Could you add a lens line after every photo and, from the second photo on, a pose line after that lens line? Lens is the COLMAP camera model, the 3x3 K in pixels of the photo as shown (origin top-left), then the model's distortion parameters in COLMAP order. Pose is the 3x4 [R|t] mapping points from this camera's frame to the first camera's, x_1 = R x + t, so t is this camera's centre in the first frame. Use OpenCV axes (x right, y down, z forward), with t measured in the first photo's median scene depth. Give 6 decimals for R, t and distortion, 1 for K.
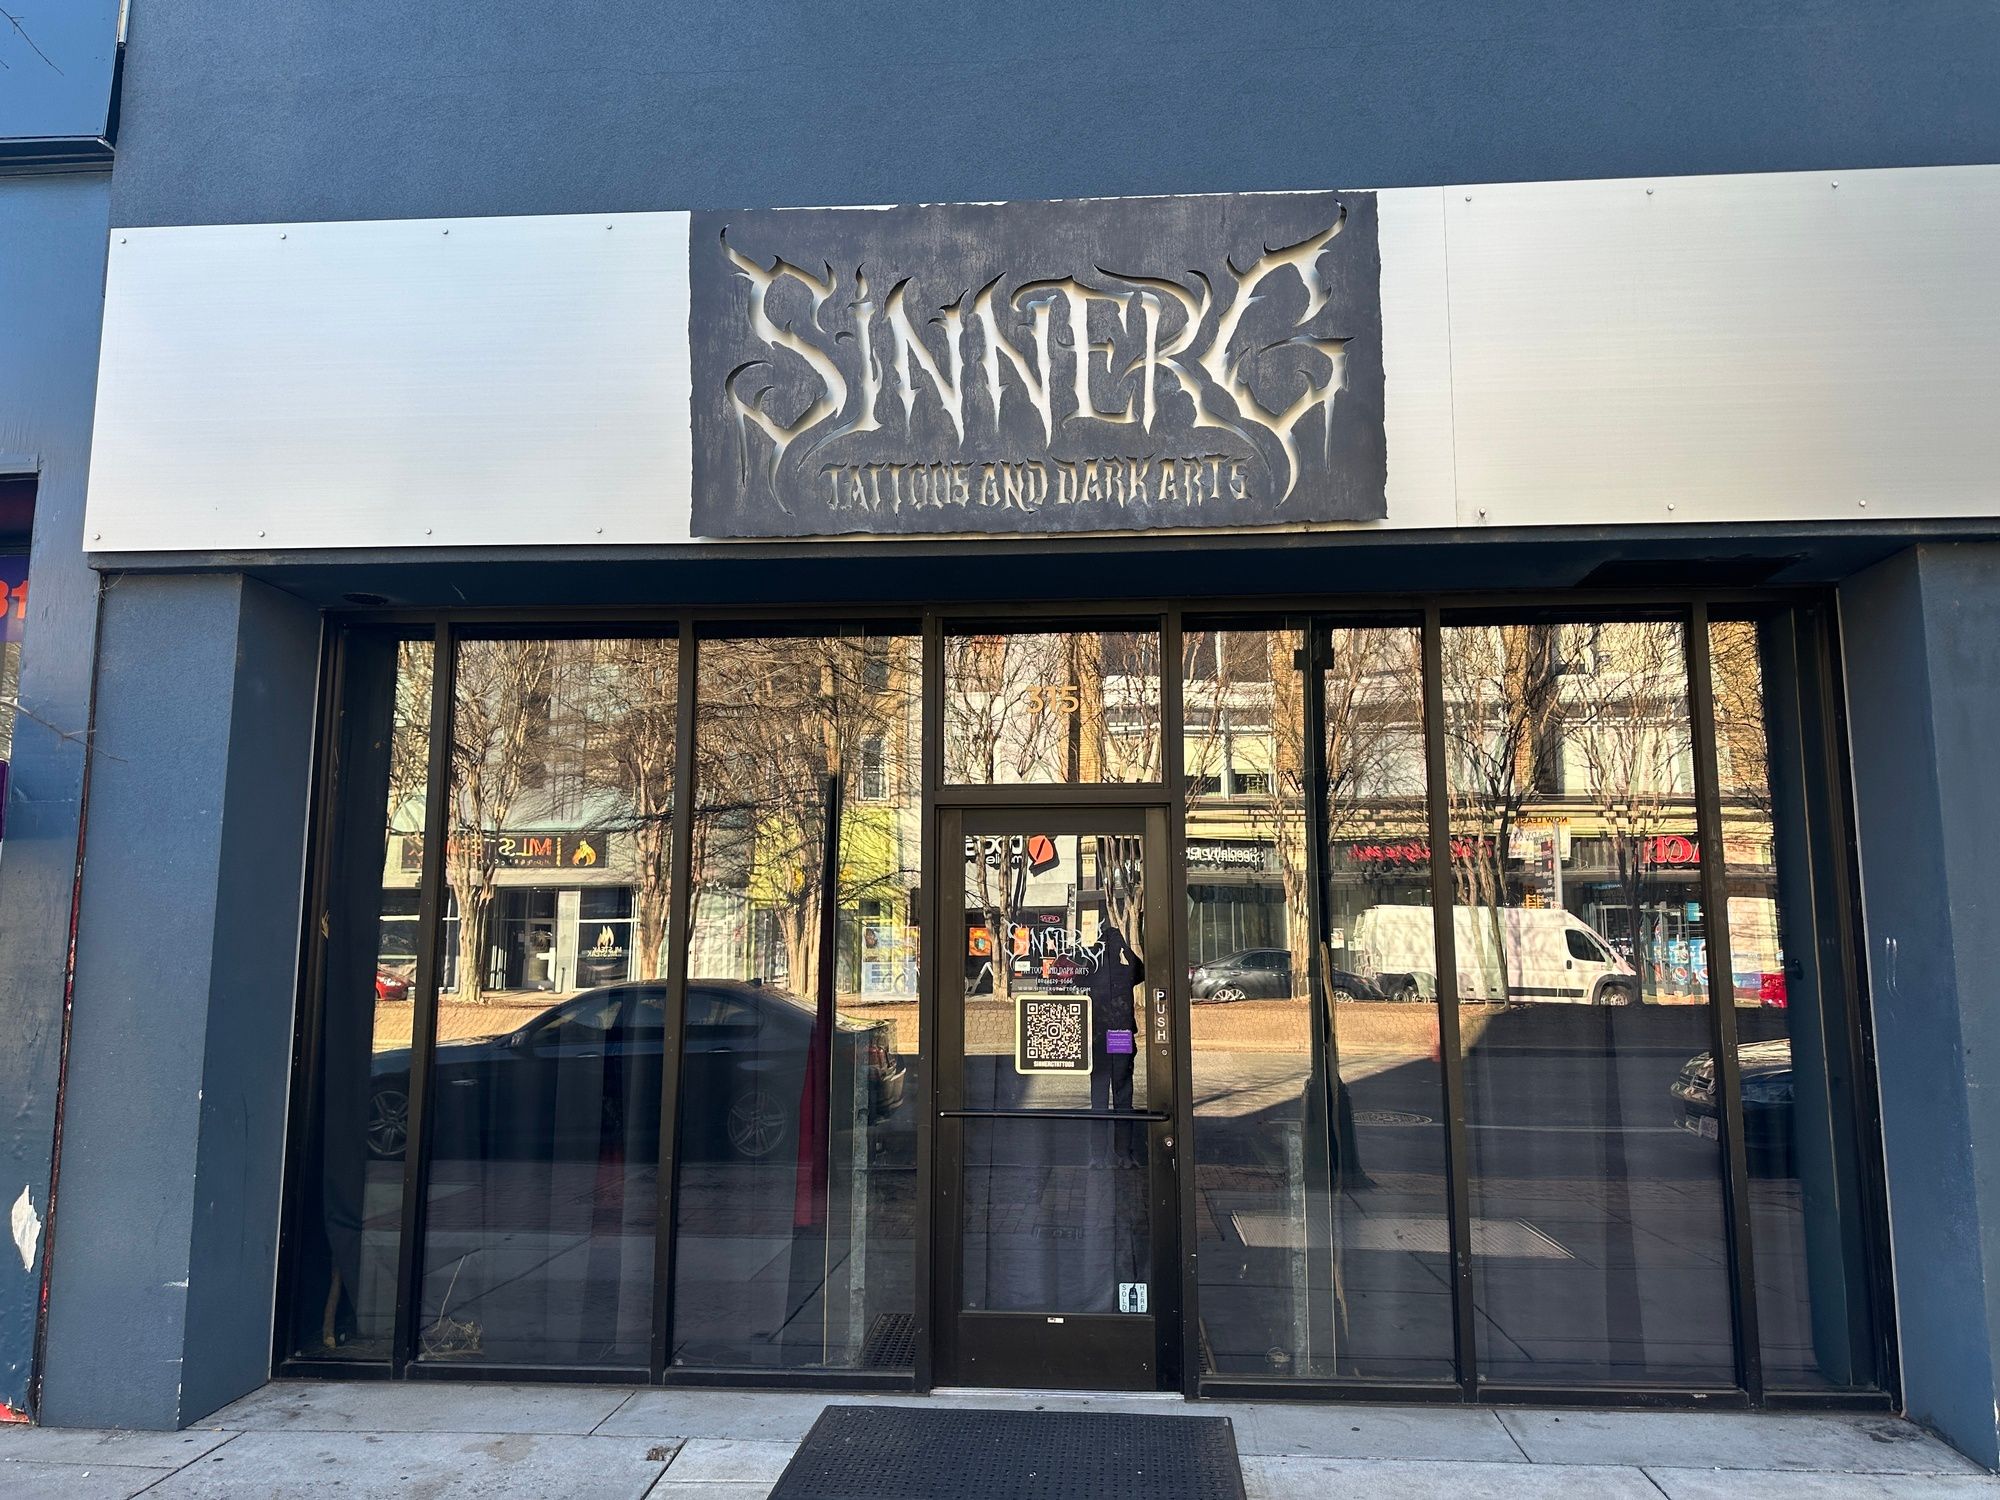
lens RADIAL K [[1385.5, 0, 1000.0], [0, 1385.5, 750.0], [0, 0, 1]] dist [0.022853, -0.006778]
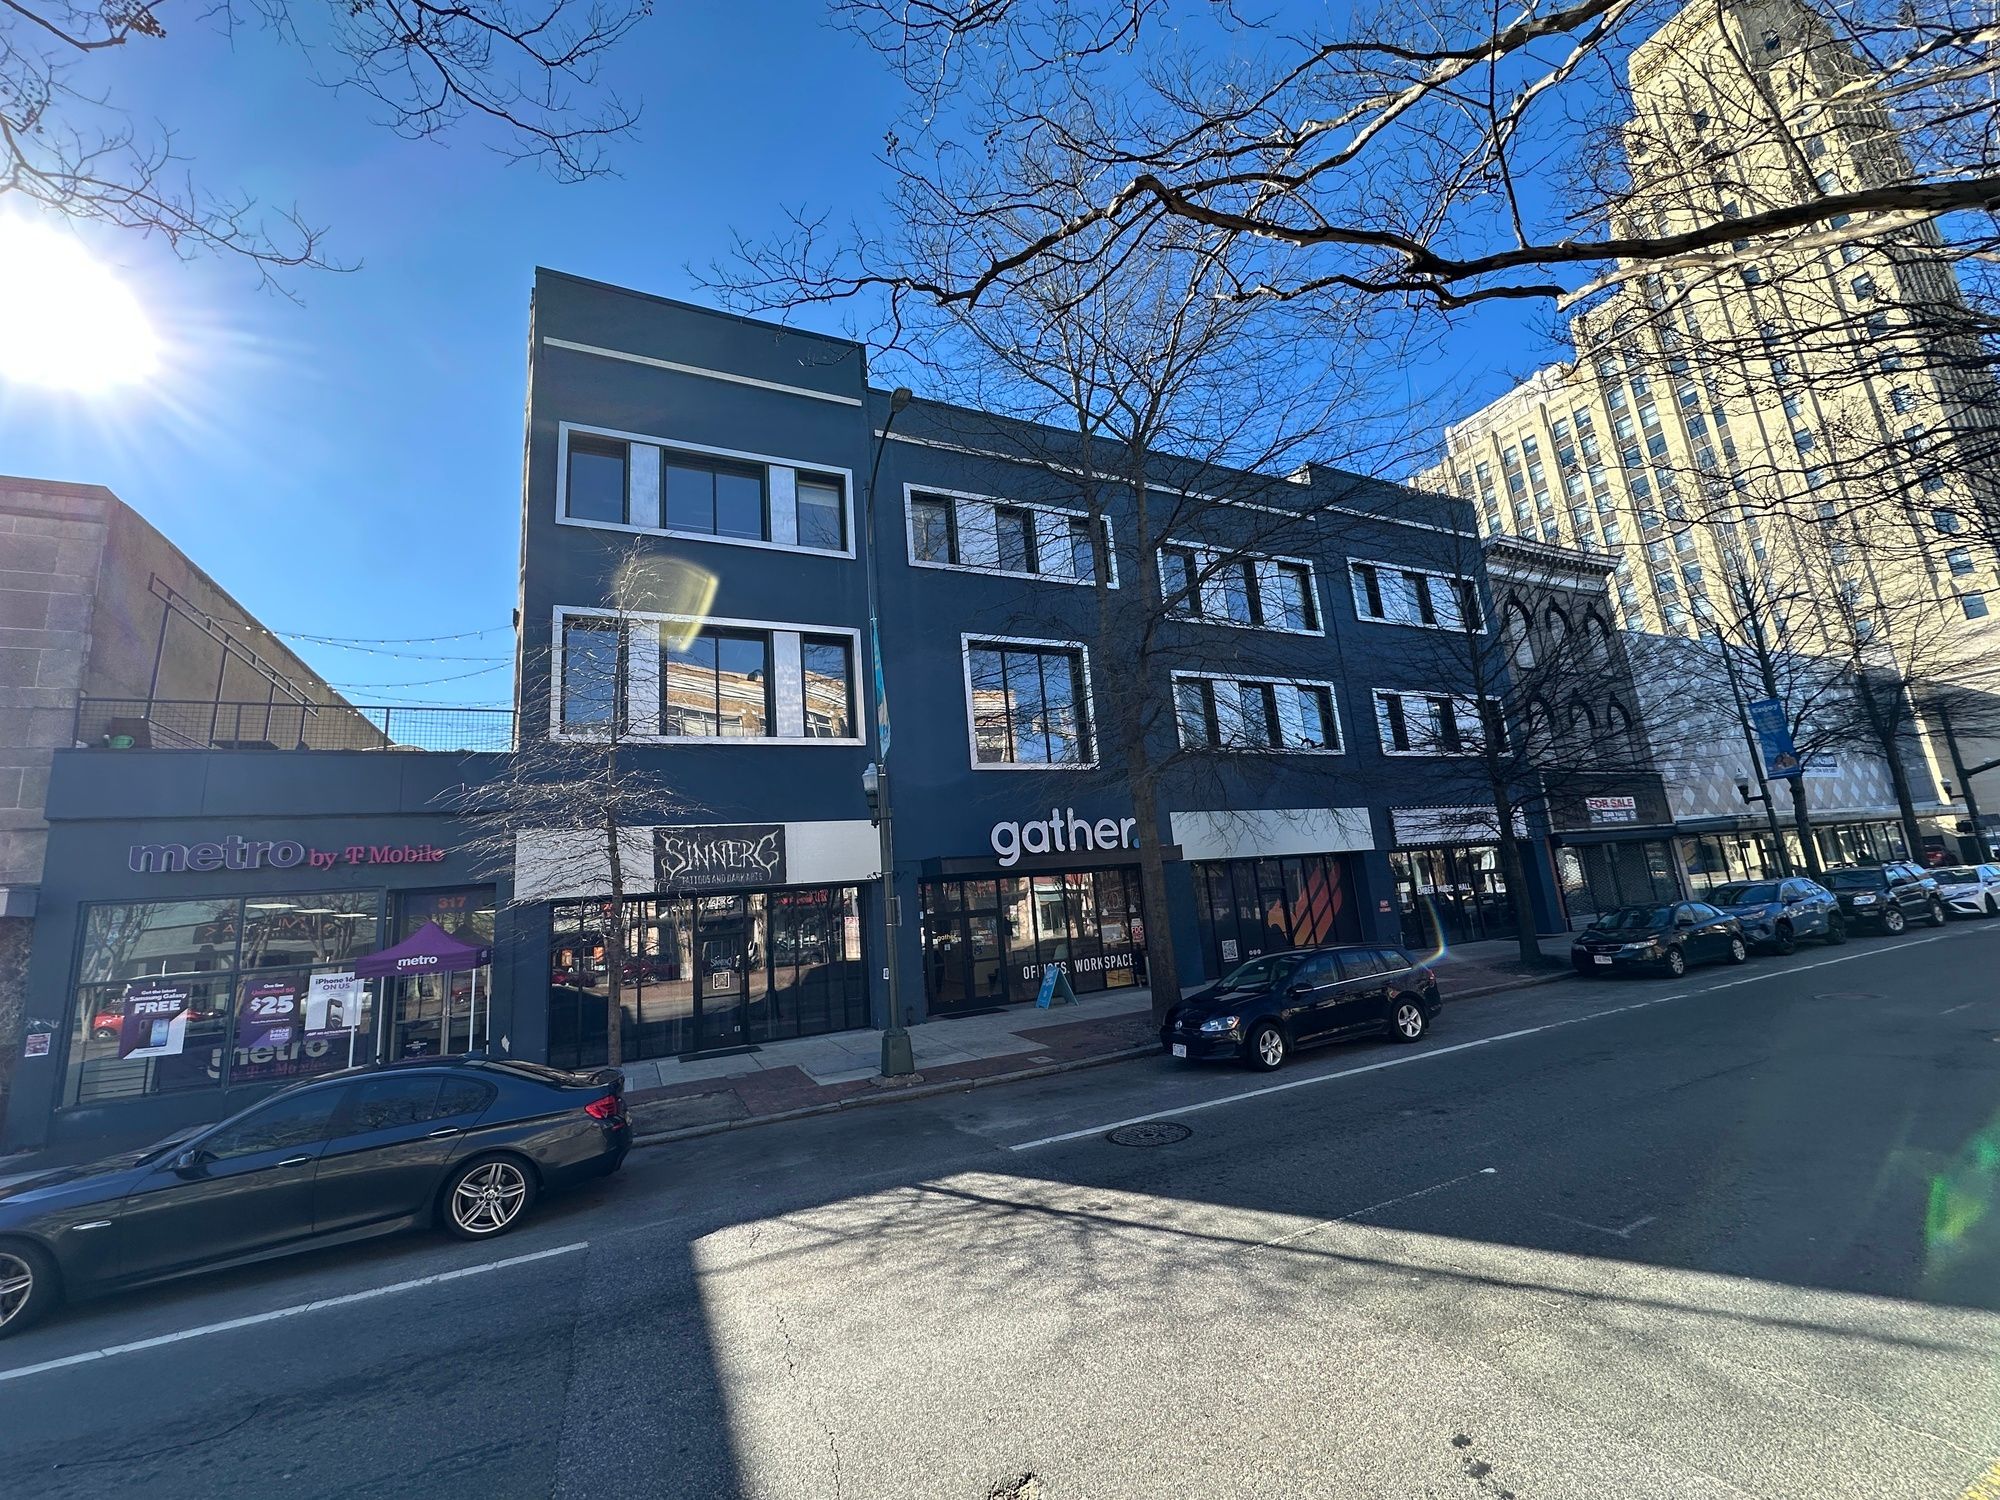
lens RADIAL K [[803.5, 0, 1000.0], [0, 803.5, 750.0], [0, 0, 1]] dist [-0.000804, 0.000230]
pose [[0.857667, 0.029694, 0.513347, -0.674775], [0.004317, 0.997880, -0.064934, -0.483693], [-0.514187, 0.057908, 0.855721, -2.295139]]
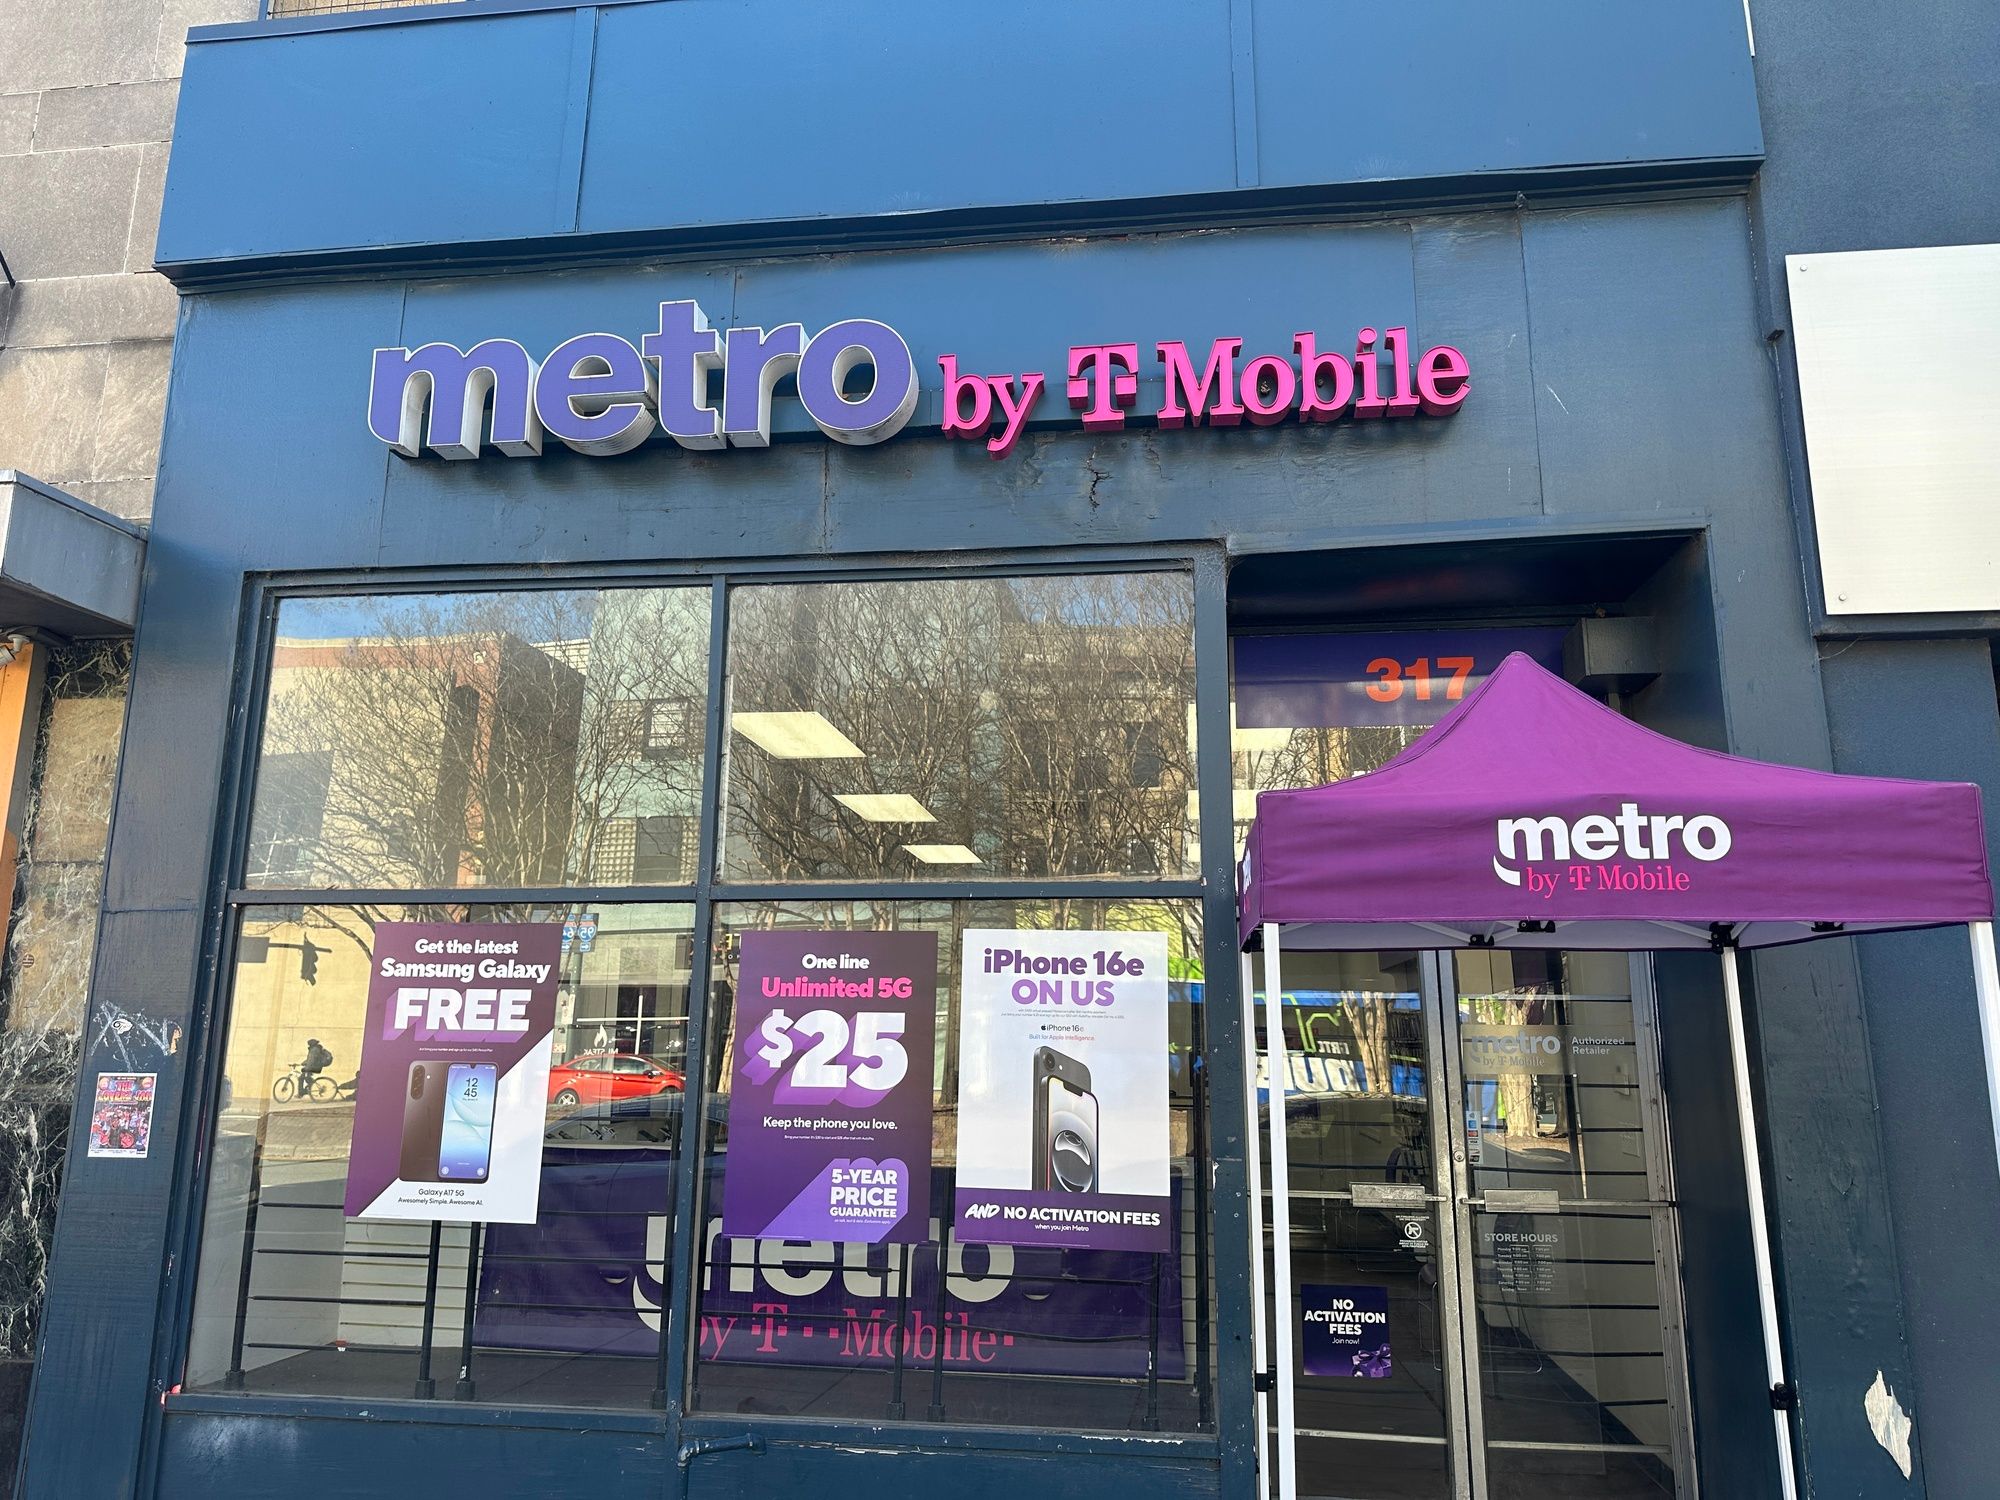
lens RADIAL K [[1385.5, 0, 1000.0], [0, 1385.5, 750.0], [0, 0, 1]] dist [0.022853, -0.006778]
pose [[0.999478, -0.000734, -0.032304, -1.170234], [-0.001489, 0.997632, -0.068756, 0.001635], [0.032278, 0.068768, 0.997110, 0.128999]]
